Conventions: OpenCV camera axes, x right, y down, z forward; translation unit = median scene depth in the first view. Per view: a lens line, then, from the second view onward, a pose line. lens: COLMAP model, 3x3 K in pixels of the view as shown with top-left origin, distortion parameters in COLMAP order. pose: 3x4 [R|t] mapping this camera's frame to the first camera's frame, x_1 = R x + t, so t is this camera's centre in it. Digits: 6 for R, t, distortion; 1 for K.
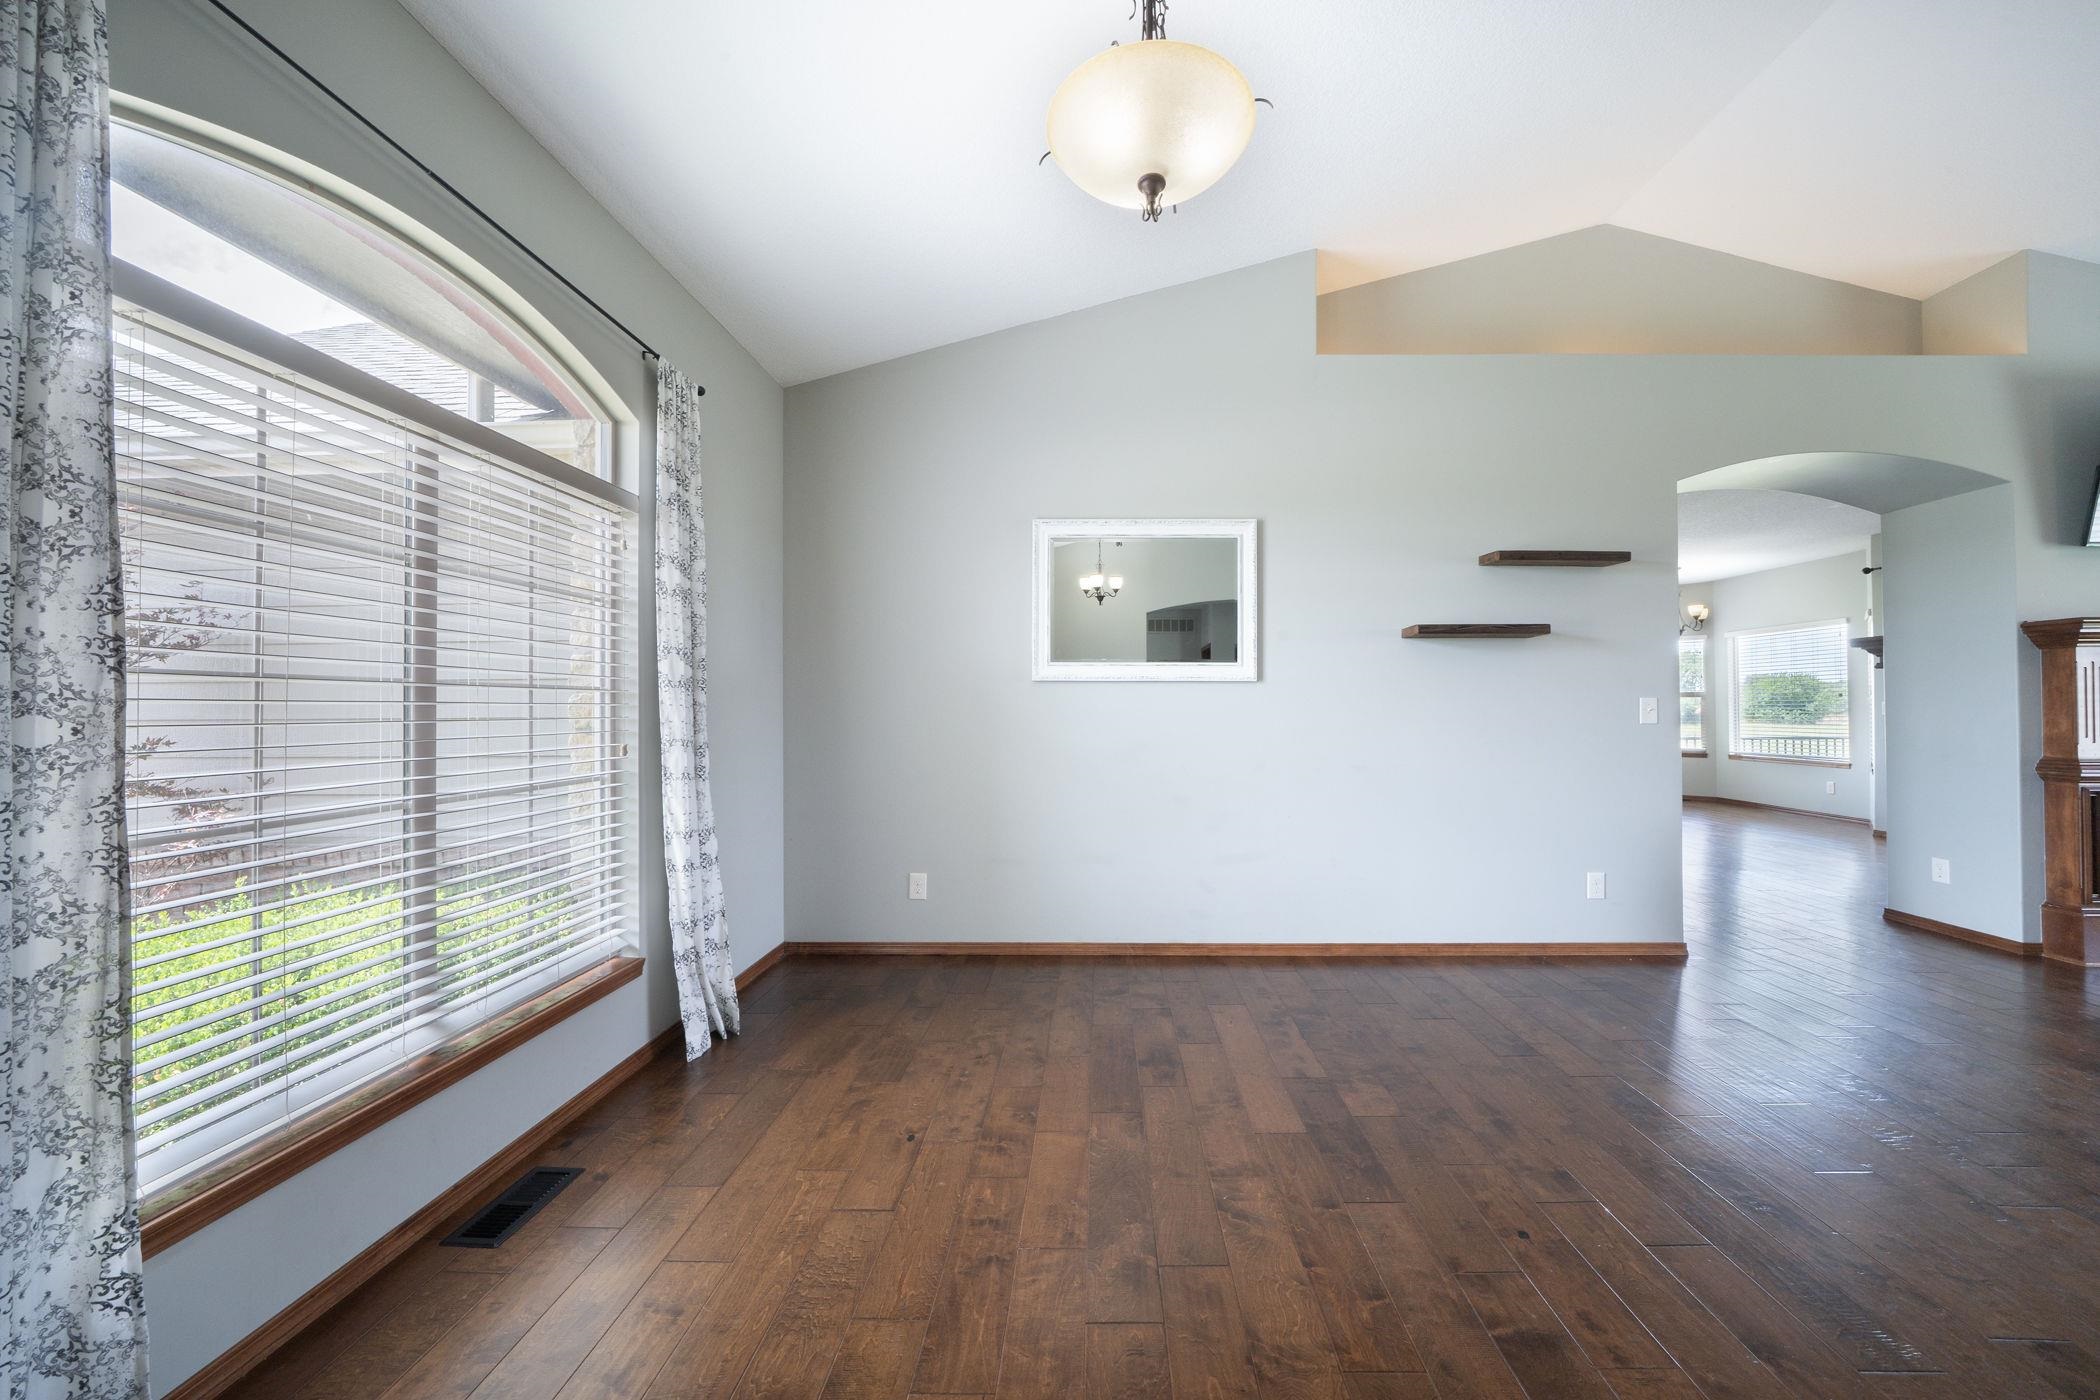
lens RADIAL K [[726.7, 0, 1134.4], [0, 726.7, 699.1], [0, 0, 1]] dist [-0.015063, 0.002235]
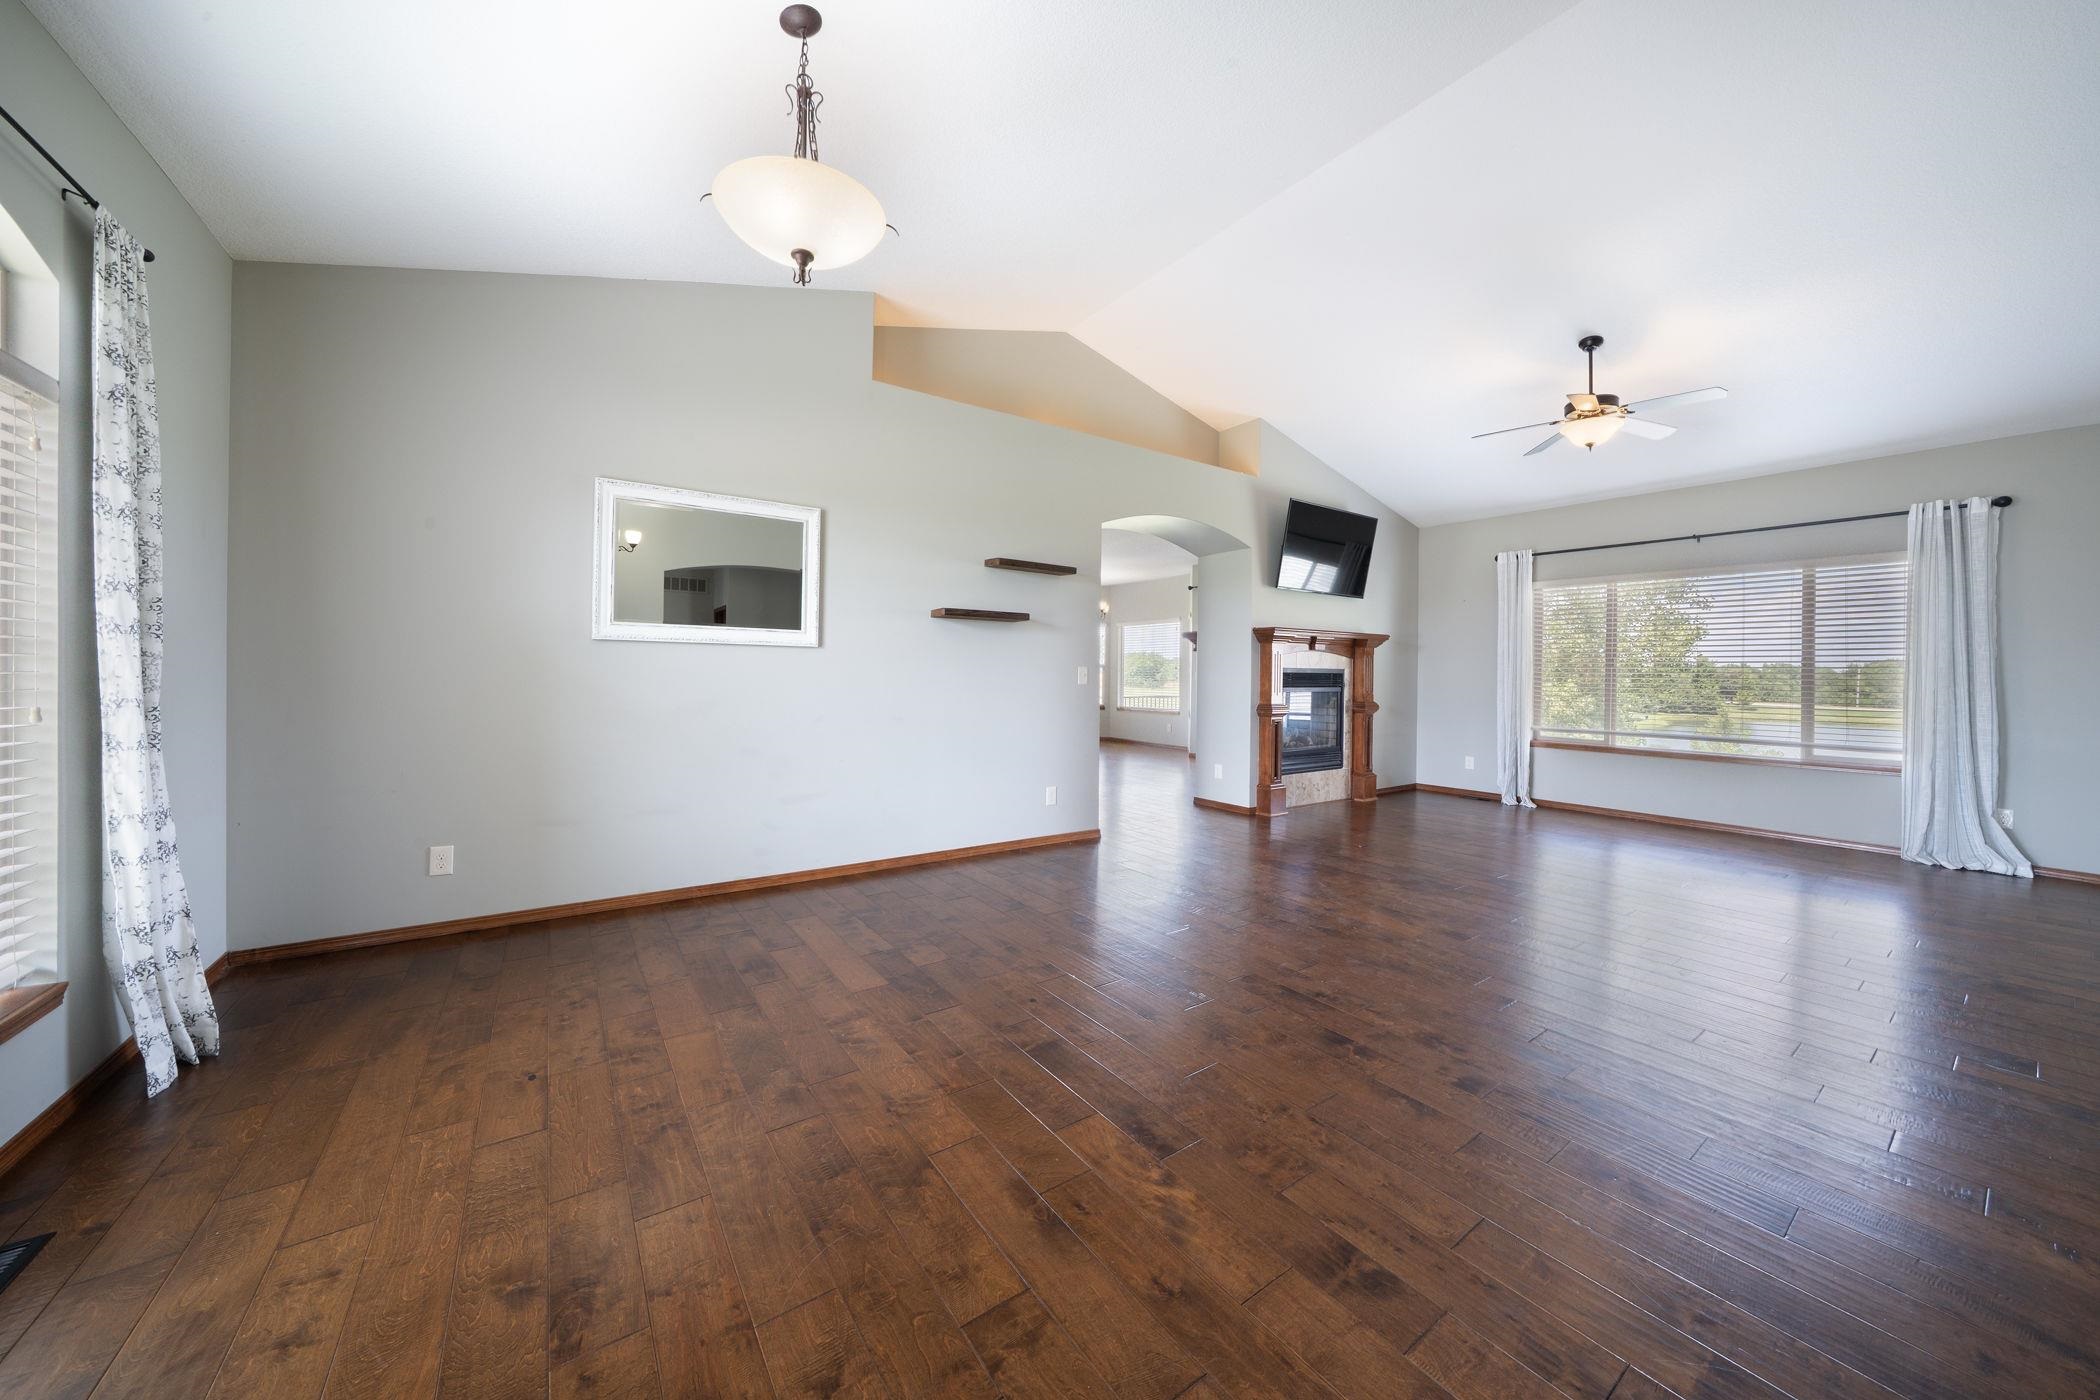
lens RADIAL K [[726.7, 0, 1069.2], [0, 726.7, 688.6], [0, 0, 1]] dist [-0.015063, 0.002235]
pose [[0.802614, -0.001603, 0.596496, -0.224967], [-0.018887, 0.999427, 0.028100, 0.002155], [-0.596199, -0.033819, 0.802124, -0.203077]]
